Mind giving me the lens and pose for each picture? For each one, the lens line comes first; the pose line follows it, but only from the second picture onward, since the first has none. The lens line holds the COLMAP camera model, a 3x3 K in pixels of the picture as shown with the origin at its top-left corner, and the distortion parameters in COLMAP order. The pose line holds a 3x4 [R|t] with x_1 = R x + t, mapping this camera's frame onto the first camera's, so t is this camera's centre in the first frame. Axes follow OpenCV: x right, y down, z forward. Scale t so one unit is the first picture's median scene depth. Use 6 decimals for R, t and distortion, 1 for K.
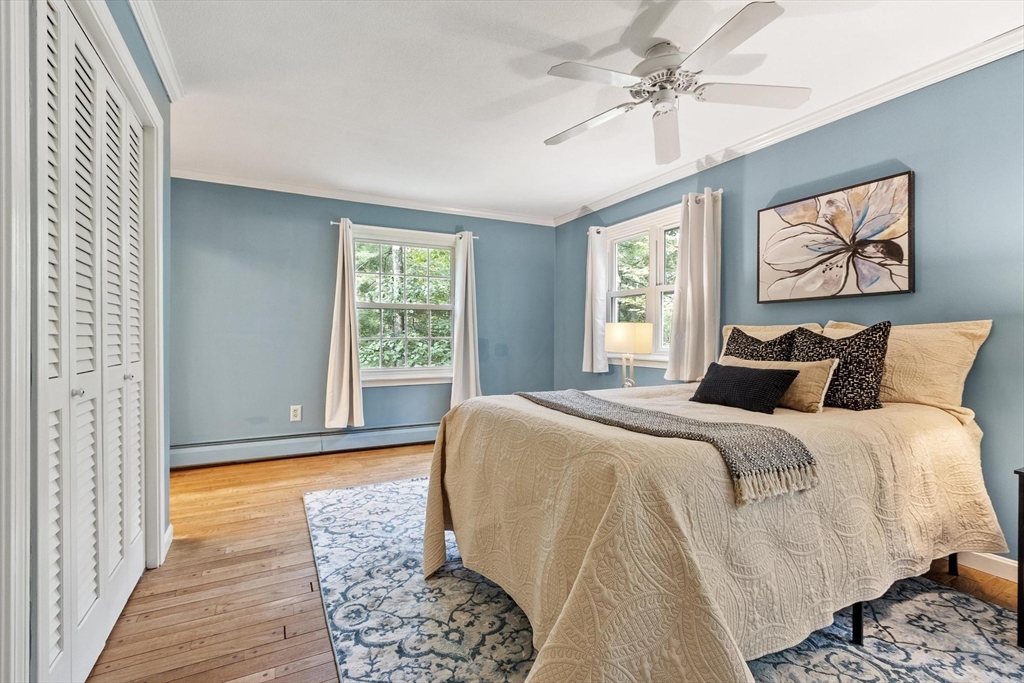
lens RADIAL K [[457.2, 0, 506.5], [0, 457.2, 336.5], [0, 0, 1]] dist [-0.000702, -0.000313]
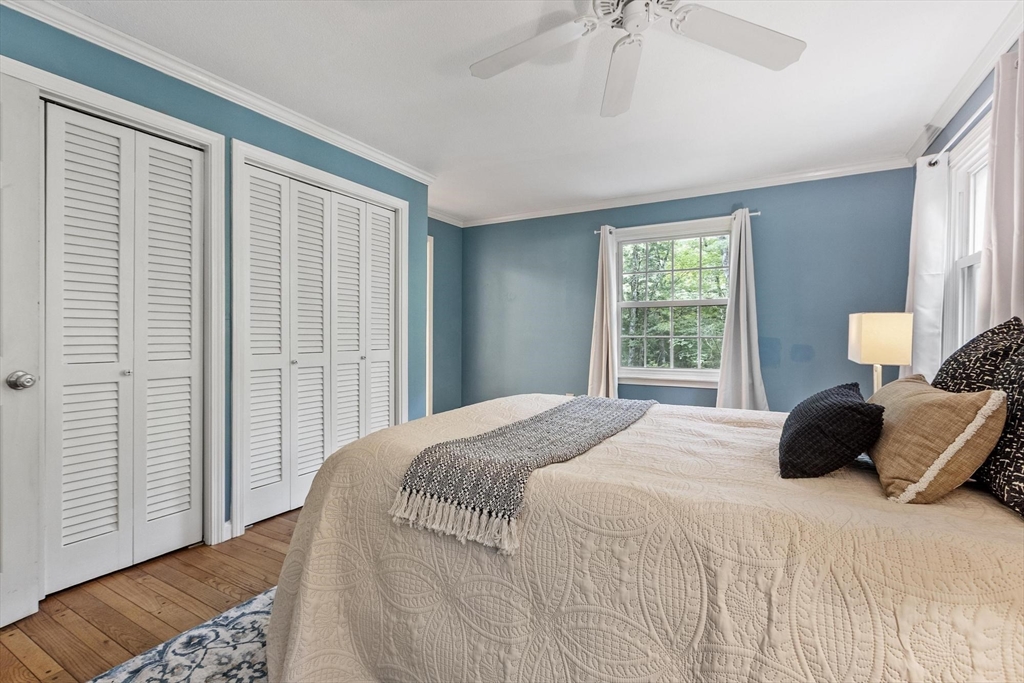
lens RADIAL K [[457.2, 0, 506.5], [0, 457.2, 336.5], [0, 0, 1]] dist [-0.000702, -0.000313]
pose [[0.553363, 0.005353, -0.832923, 0.420468], [-0.000764, 0.999982, 0.005919, -0.001696], [0.832940, -0.002639, 0.553357, 0.203590]]
